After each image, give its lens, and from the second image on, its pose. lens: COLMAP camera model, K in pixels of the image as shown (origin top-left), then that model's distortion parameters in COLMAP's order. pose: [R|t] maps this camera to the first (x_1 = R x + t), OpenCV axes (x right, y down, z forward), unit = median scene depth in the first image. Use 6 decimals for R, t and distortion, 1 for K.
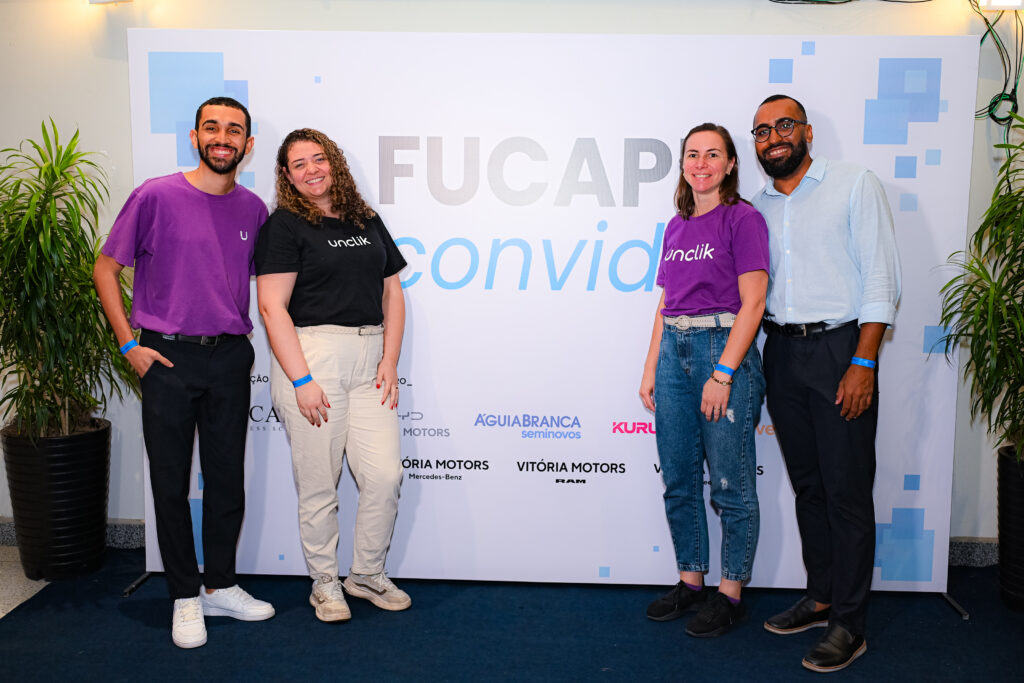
lens RADIAL K [[987.0, 0, 515.3], [0, 987.0, 345.0], [0, 0, 1]] dist [0.002265, 0.002167]
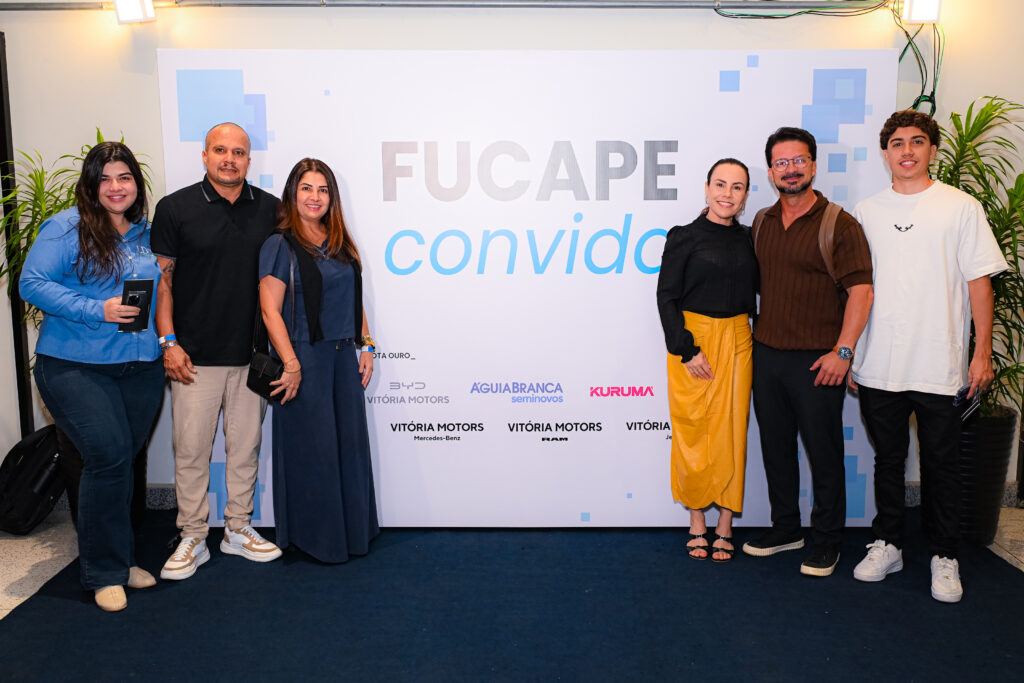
lens RADIAL K [[1020.6, 0, 528.6], [0, 1020.6, 354.5], [0, 0, 1]] dist [0.004868, 0.008133]
pose [[0.999258, -0.020252, 0.032753, -0.011728], [0.019153, 0.999254, 0.033528, -0.001651], [-0.033408, -0.032876, 0.998901, -0.190175]]
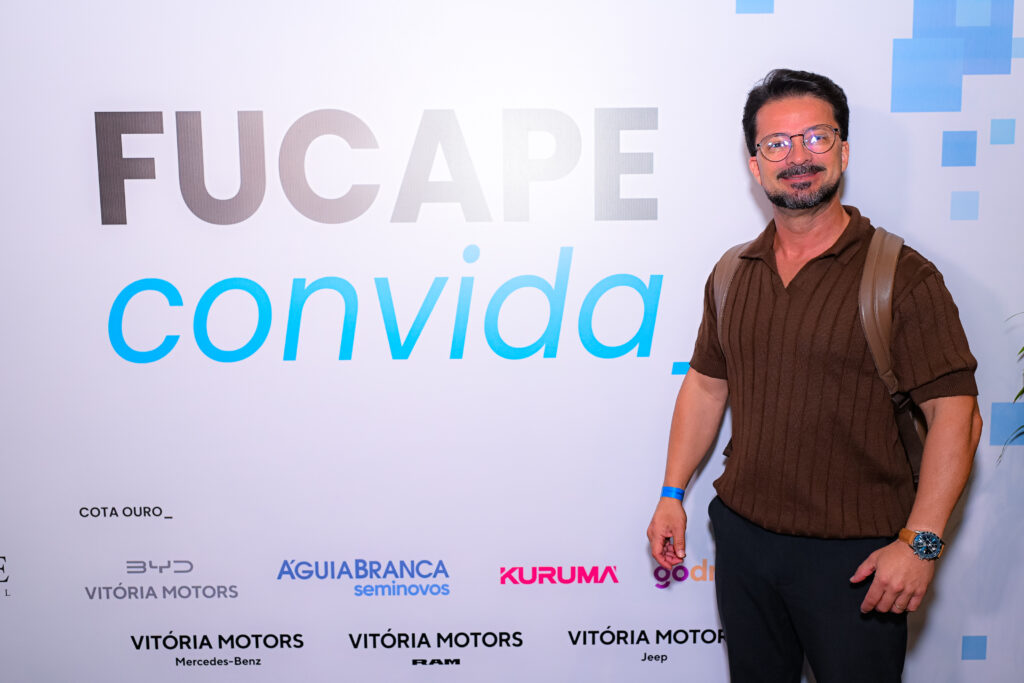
lens RADIAL K [[929.8, 0, 529.7], [0, 929.8, 343.2], [0, 0, 1]] dist [0.003265, -0.002677]
pose [[0.999014, -0.024392, 0.037107, 0.099231], [0.024289, 0.999700, 0.003214, -0.064659], [-0.037174, -0.002310, 0.999306, 0.413435]]
